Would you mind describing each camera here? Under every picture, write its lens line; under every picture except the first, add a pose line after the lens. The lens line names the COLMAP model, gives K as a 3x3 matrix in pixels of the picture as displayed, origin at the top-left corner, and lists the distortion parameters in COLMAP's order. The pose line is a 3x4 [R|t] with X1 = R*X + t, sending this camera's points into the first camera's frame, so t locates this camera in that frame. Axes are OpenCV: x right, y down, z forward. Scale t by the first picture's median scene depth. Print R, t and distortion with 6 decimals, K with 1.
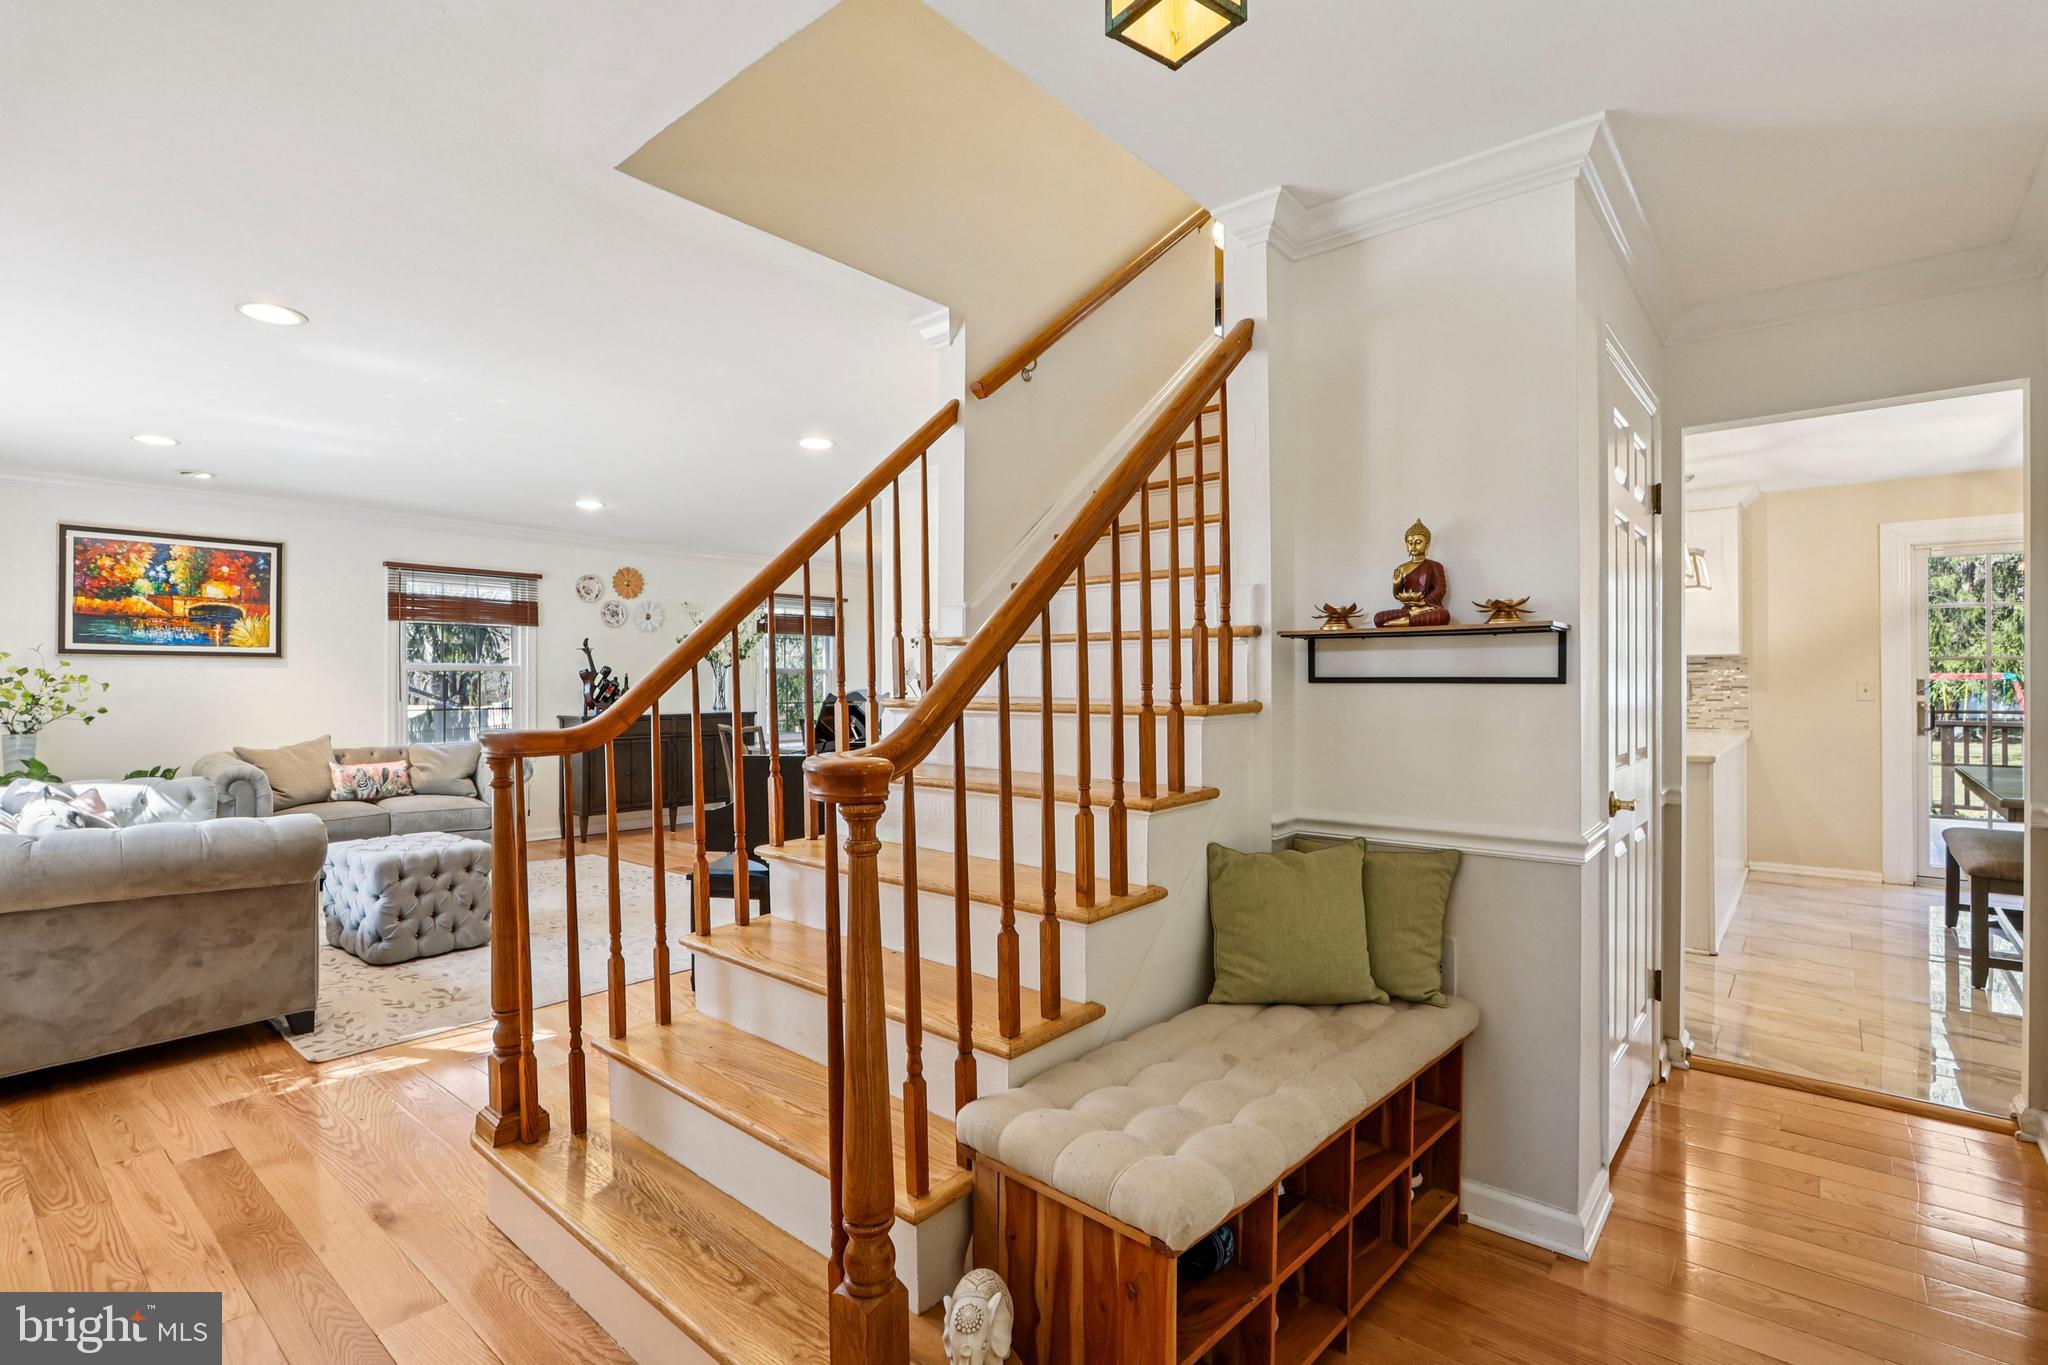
lens RADIAL K [[954.7, 0, 1013.7], [0, 954.7, 678.2], [0, 0, 1]] dist [-0.019575, 0.001792]
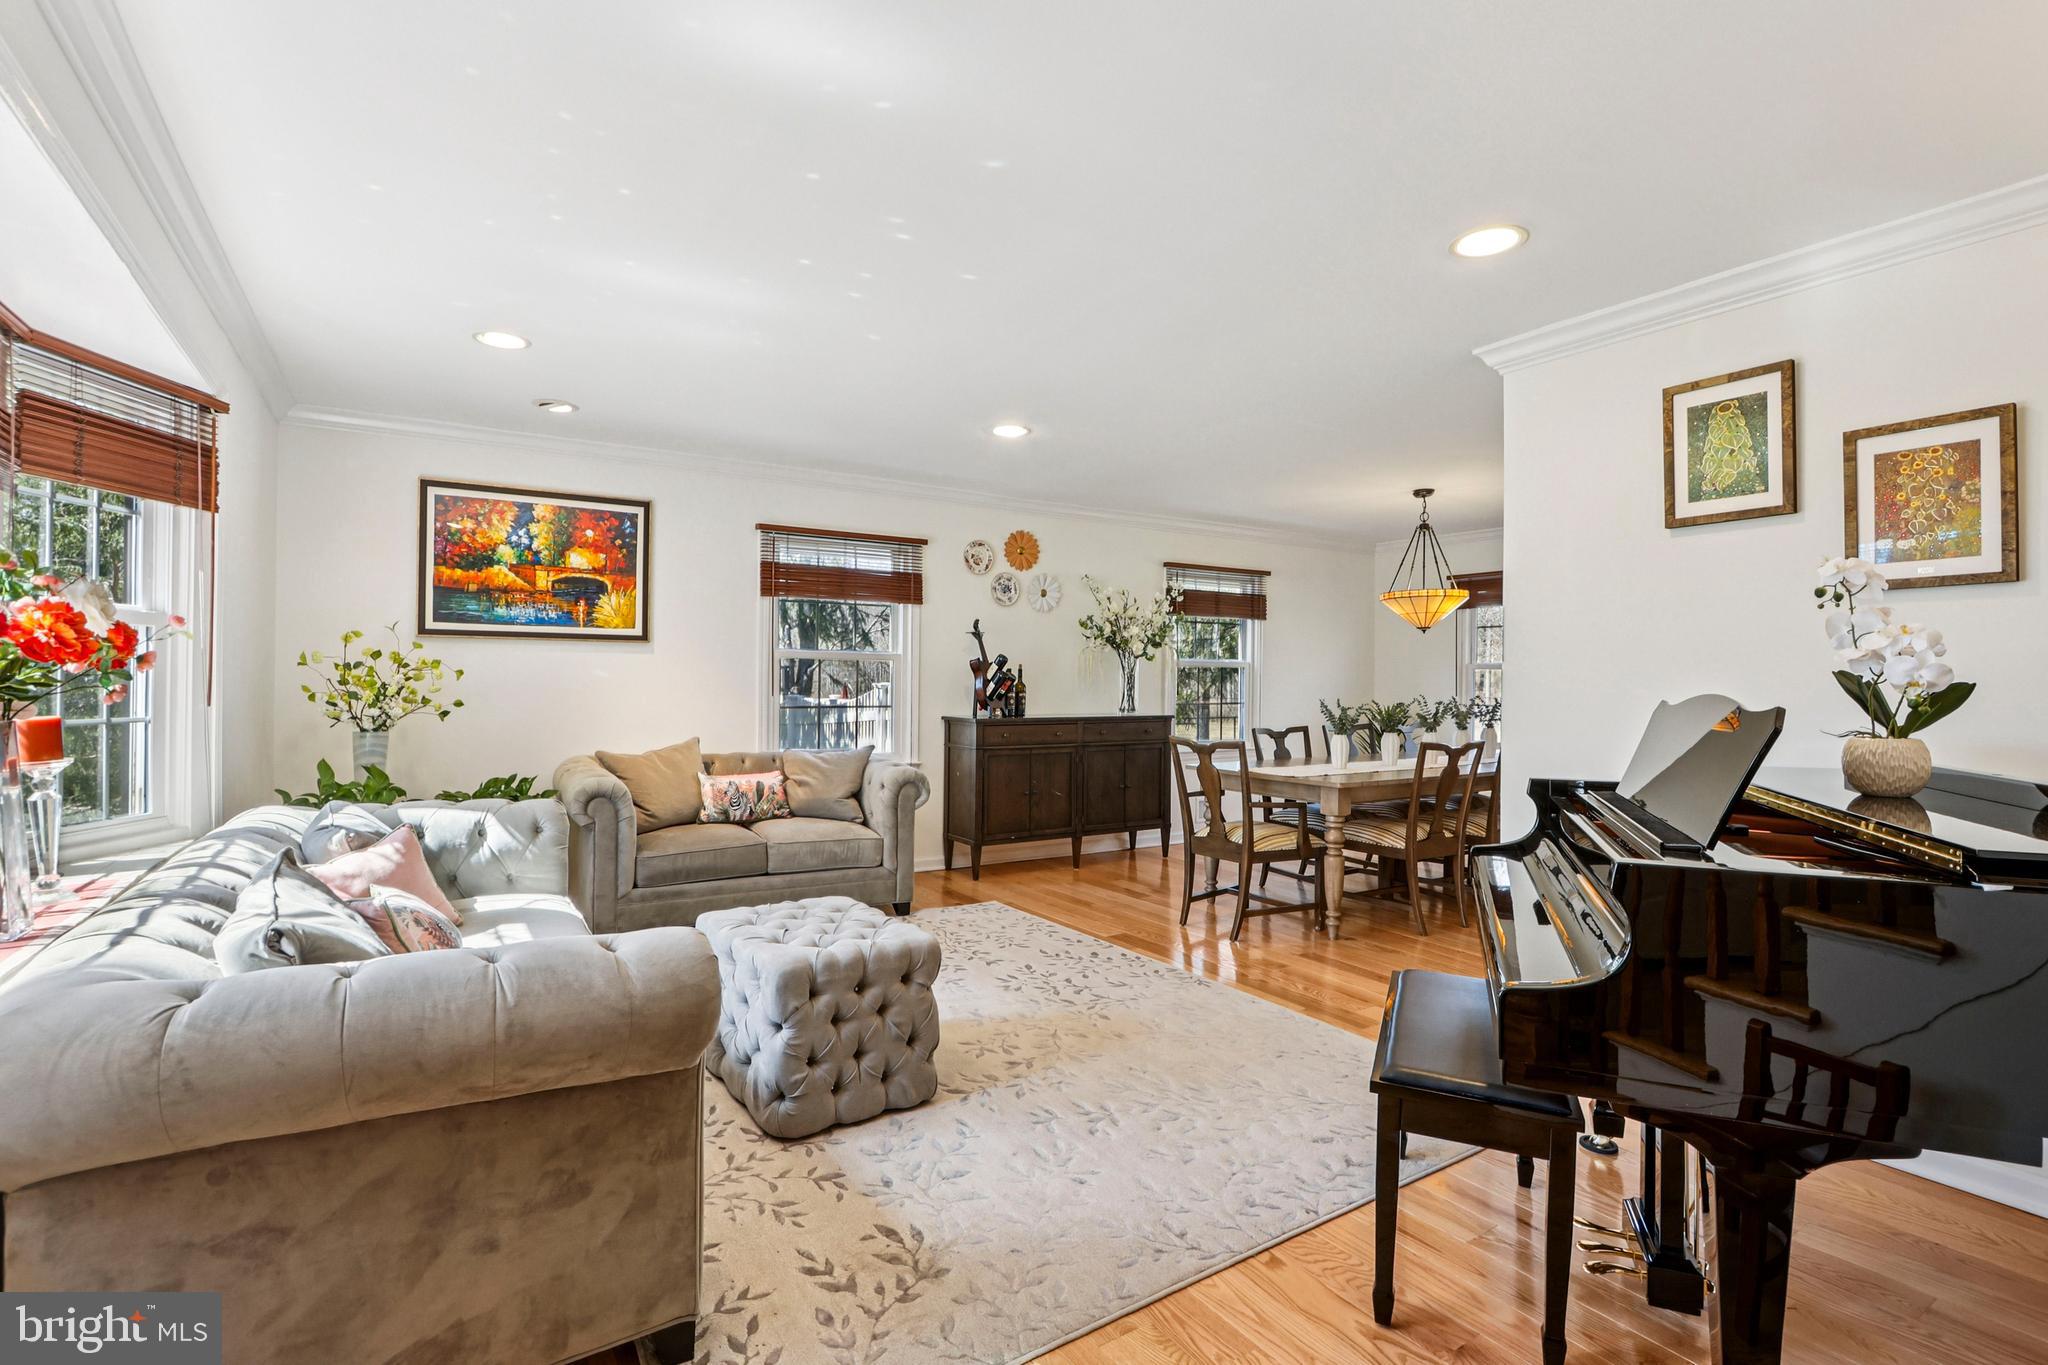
lens RADIAL K [[954.7, 0, 1008.6], [0, 954.7, 676.5], [0, 0, 1]] dist [-0.019575, 0.001792]
pose [[0.955565, 0.010135, -0.294607, -0.255914], [-0.009196, 0.999947, 0.004573, 0.002500], [0.294638, -0.001661, 0.955607, 0.333019]]
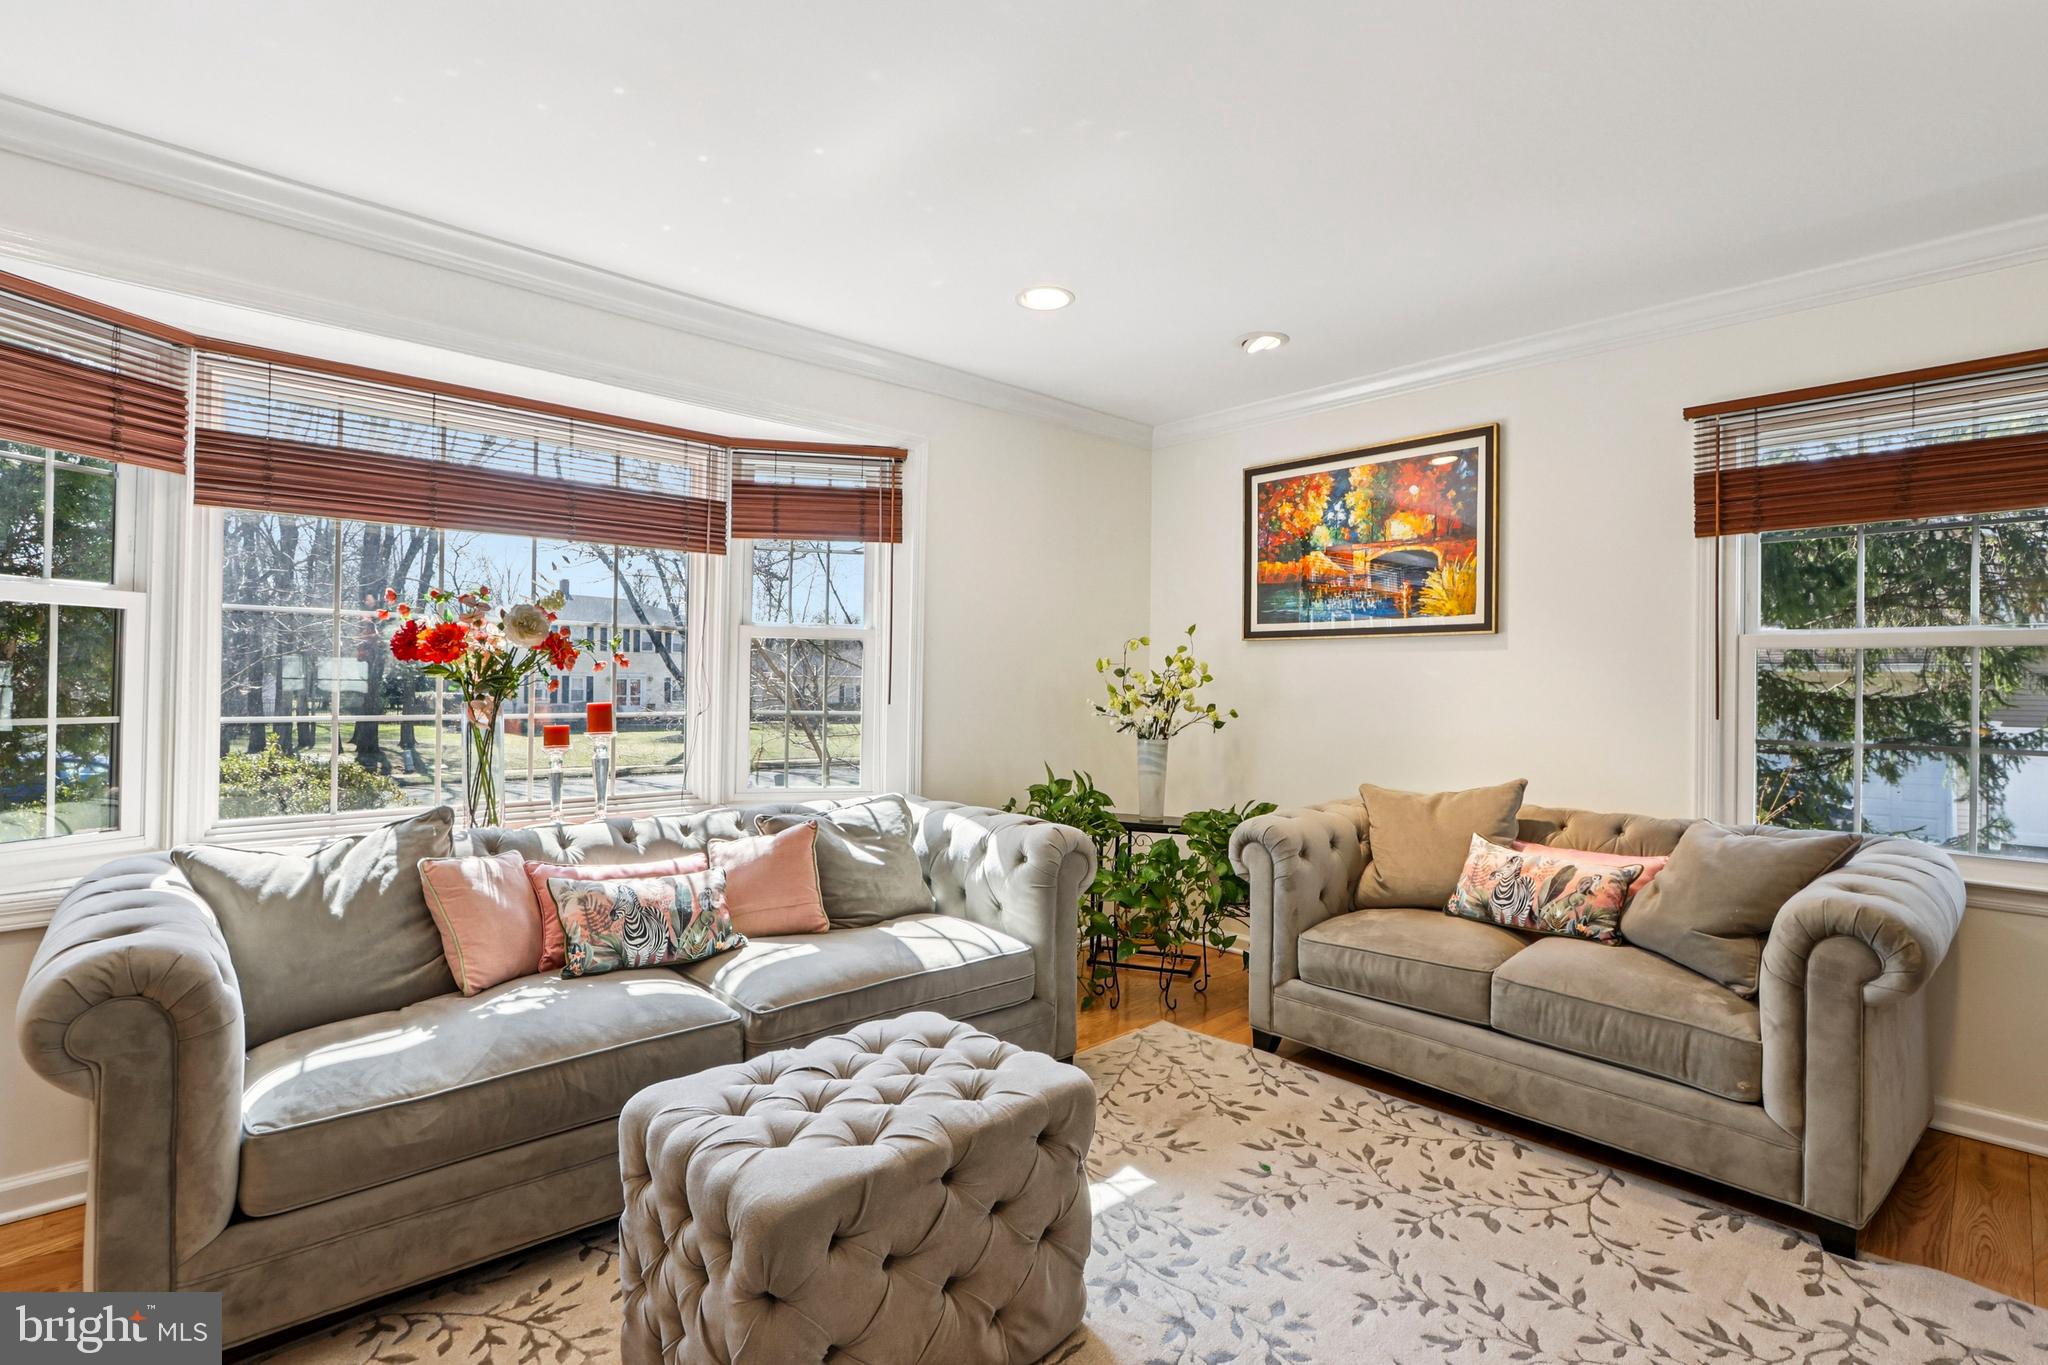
lens RADIAL K [[954.7, 0, 1006.1], [0, 954.7, 675.2], [0, 0, 1]] dist [-0.019575, 0.001792]
pose [[-0.125769, -0.009460, -0.992014, -0.207805], [-0.004571, 0.999949, -0.008956, 0.011378], [0.992049, 0.003408, -0.125806, 0.867827]]
